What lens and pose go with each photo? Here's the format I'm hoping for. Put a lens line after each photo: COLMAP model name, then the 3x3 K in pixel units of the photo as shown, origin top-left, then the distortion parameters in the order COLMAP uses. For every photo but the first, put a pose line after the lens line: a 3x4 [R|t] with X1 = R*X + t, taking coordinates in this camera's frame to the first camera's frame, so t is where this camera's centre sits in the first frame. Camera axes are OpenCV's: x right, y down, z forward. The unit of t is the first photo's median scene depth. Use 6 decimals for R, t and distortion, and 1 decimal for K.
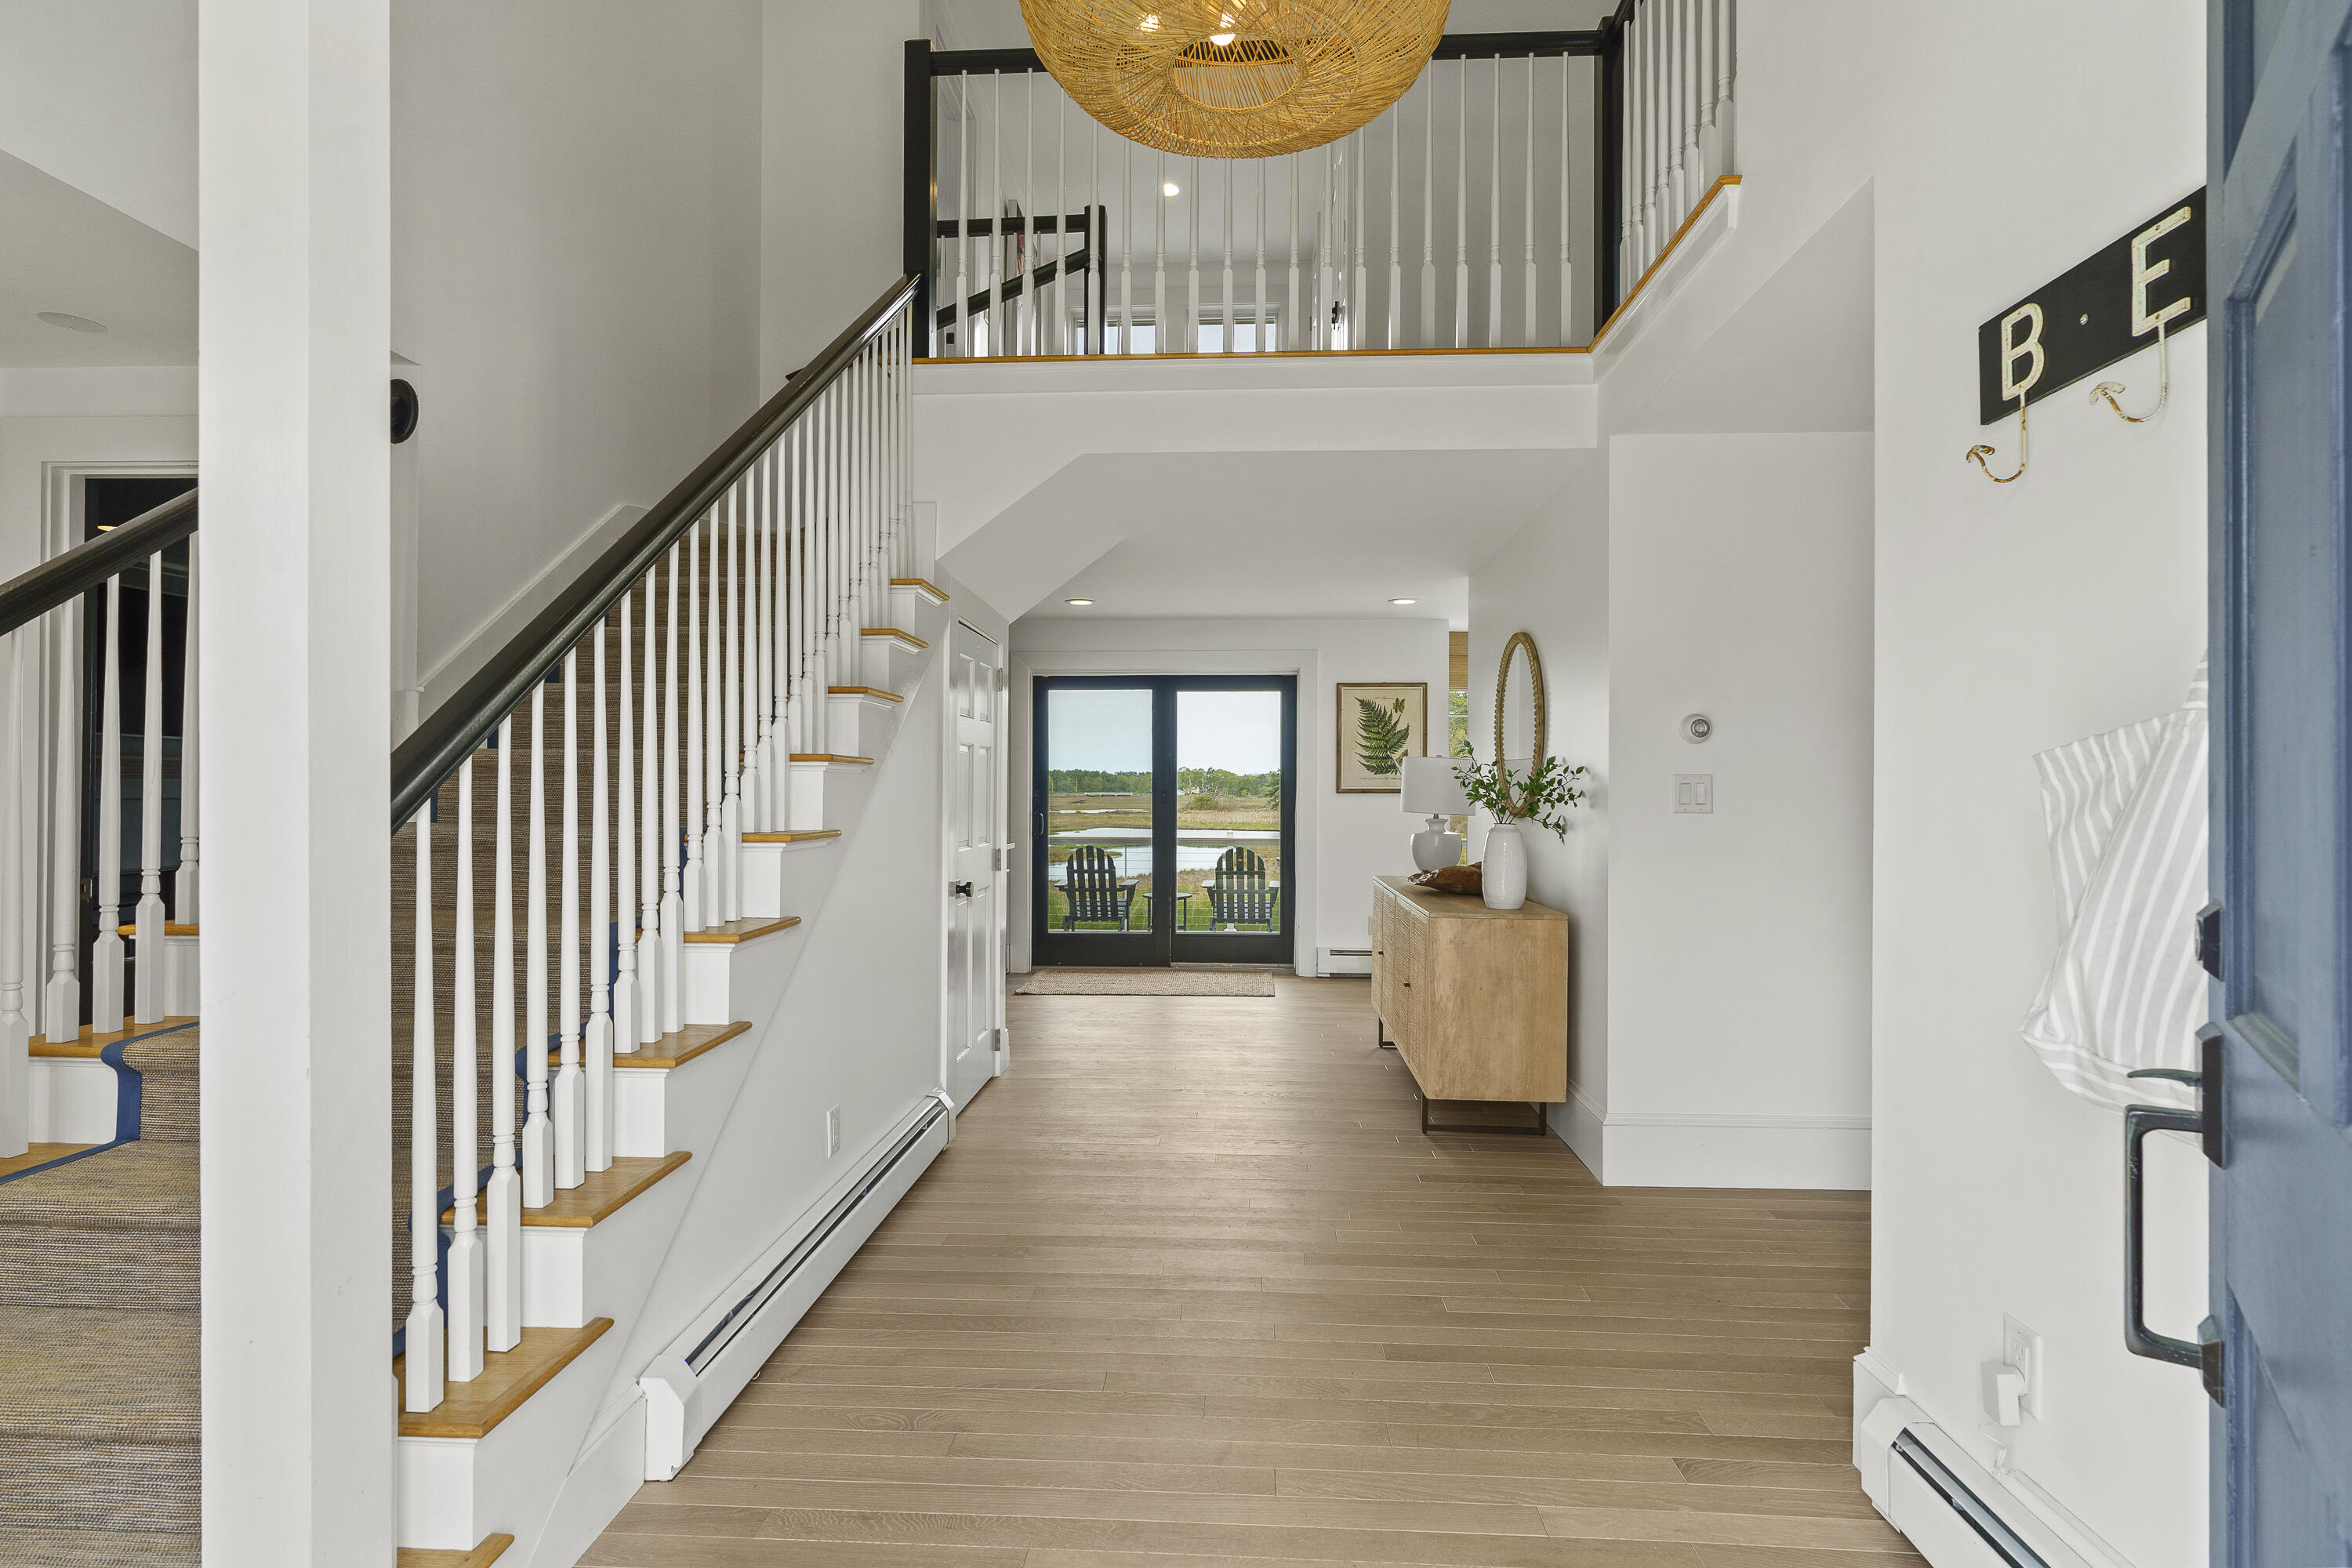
lens RADIAL K [[1178.8, 0, 1176.0], [0, 1178.8, 784.0], [0, 0, 1]] dist [-0.000117, -0.000172]
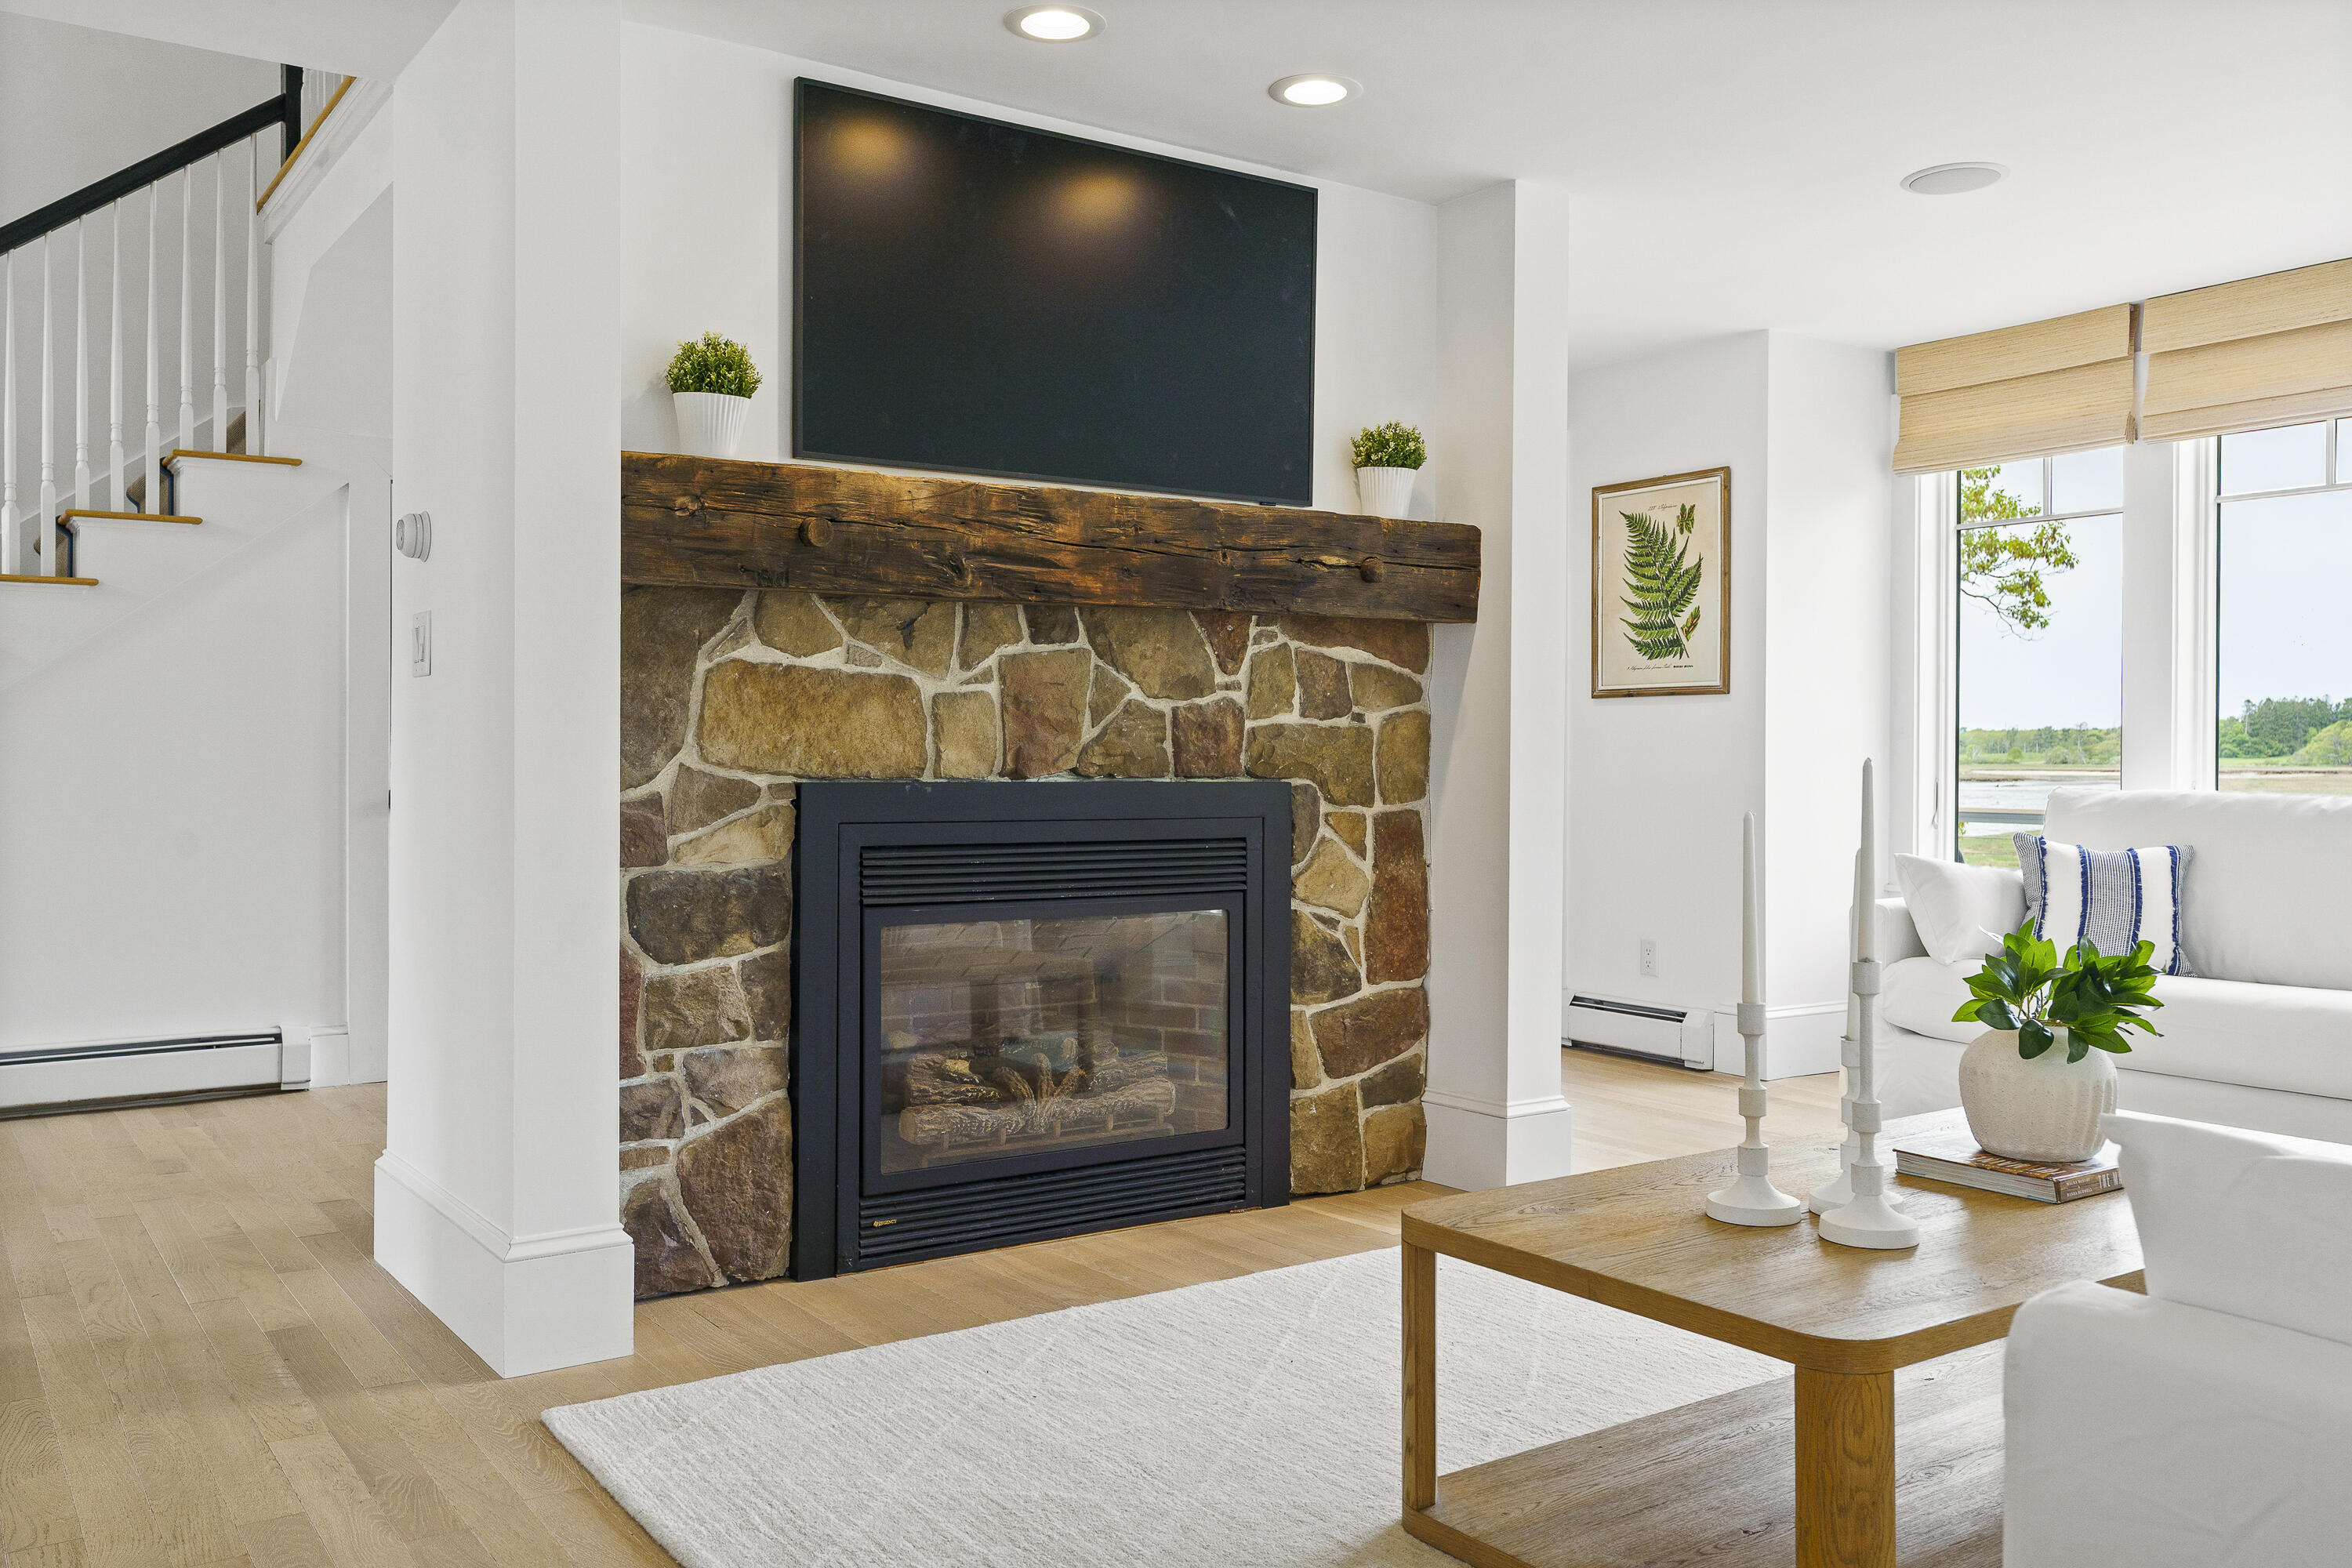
lens RADIAL K [[1897.3, 0, 1182.4], [0, 1897.3, 767.5], [0, 0, 1]] dist [0.007488, -0.001139]
pose [[0.613029, 0.003571, -0.790052, 0.752533], [0.004234, 0.999961, 0.007805, 0.033947], [0.790049, -0.008130, 0.612990, 0.367685]]
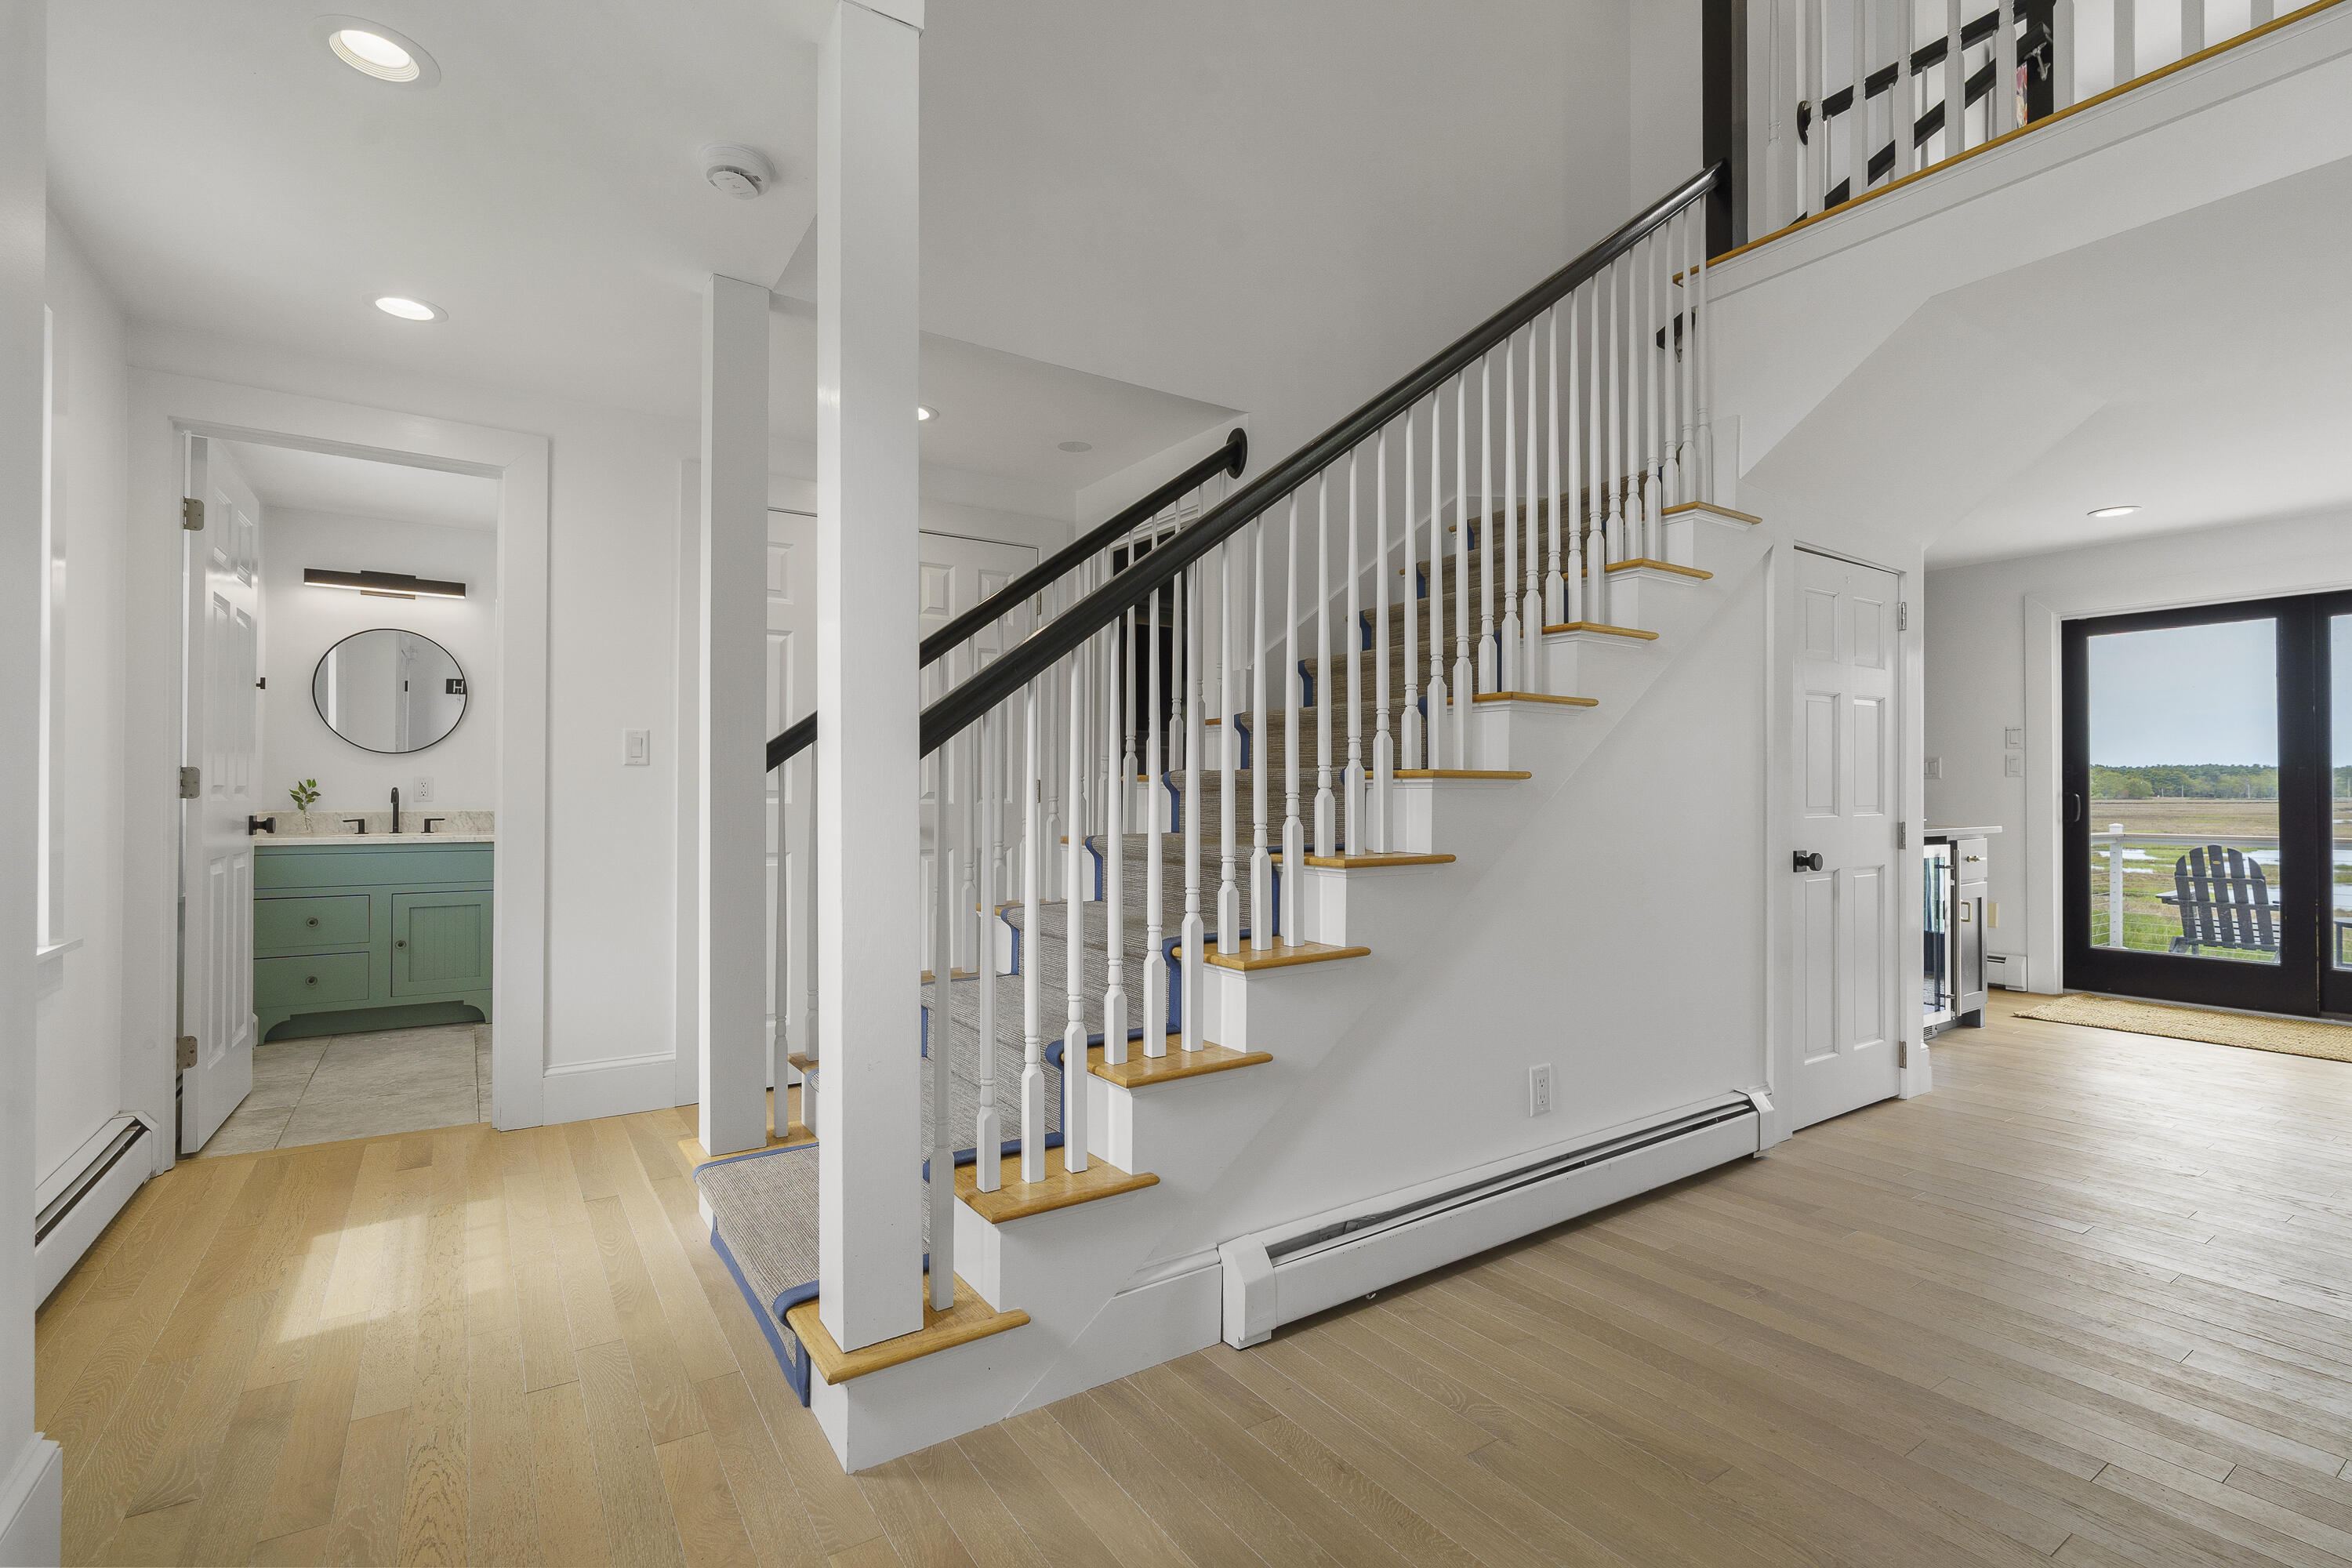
lens RADIAL K [[1060.1, 0, 1178.6], [0, 1060.1, 754.3], [0, 0, 1]] dist [0.000696, 0.000415]
pose [[0.606224, -0.035147, -0.794517, 0.098697], [0.008131, 0.999245, -0.038000, 0.022406], [0.795253, 0.016576, 0.606051, 0.102809]]
